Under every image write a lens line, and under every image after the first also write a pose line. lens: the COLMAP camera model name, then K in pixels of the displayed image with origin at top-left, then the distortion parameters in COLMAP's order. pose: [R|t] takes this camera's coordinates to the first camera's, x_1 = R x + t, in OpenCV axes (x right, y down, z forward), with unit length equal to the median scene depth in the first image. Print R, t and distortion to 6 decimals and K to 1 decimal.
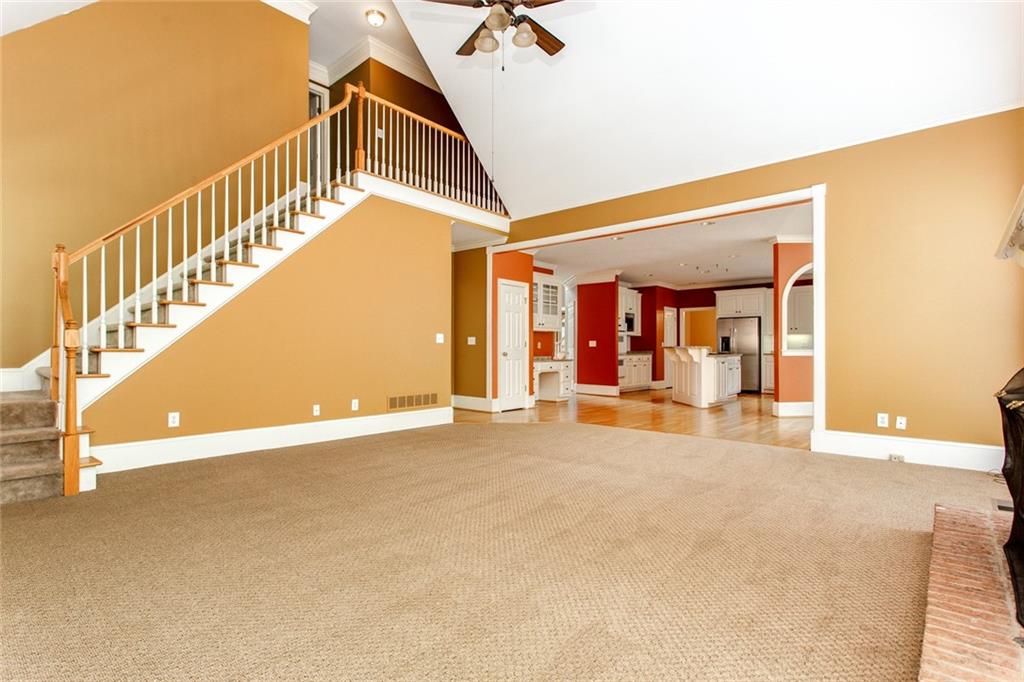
lens RADIAL K [[495.7, 0, 513.5], [0, 495.7, 345.8], [0, 0, 1]] dist [0.001056, -0.000375]
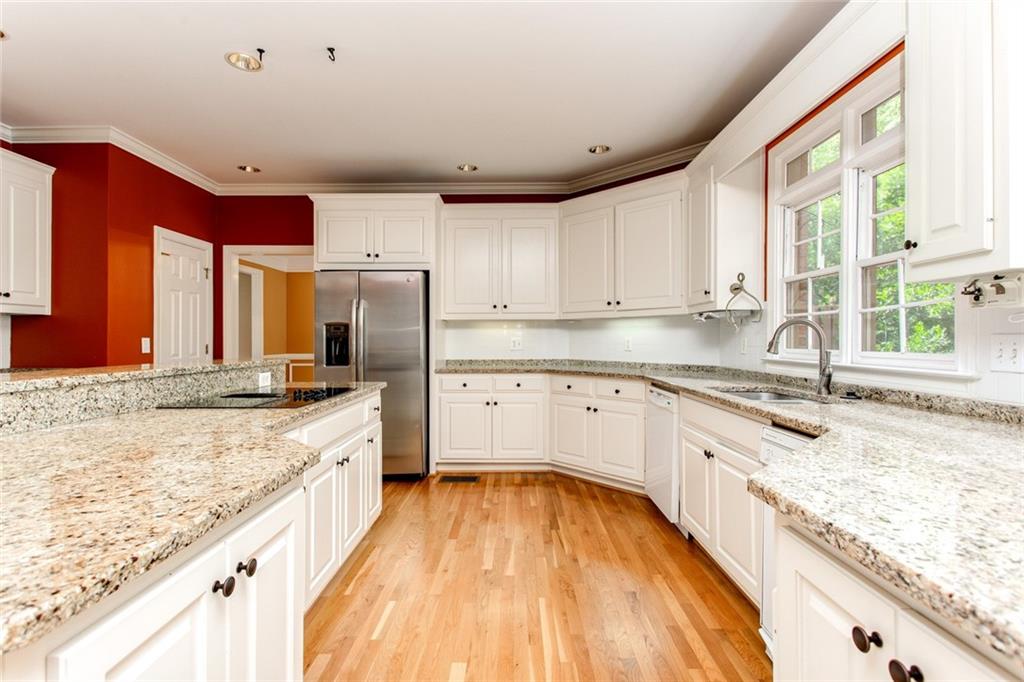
lens RADIAL K [[495.7, 0, 511.3], [0, 495.7, 338.5], [0, 0, 1]] dist [0.001056, -0.000375]
pose [[0.757898, -0.000367, 0.652373, 0.276324], [-0.005944, 0.999954, 0.007468, -0.009858], [-0.652346, -0.009537, 0.757861, 0.617682]]
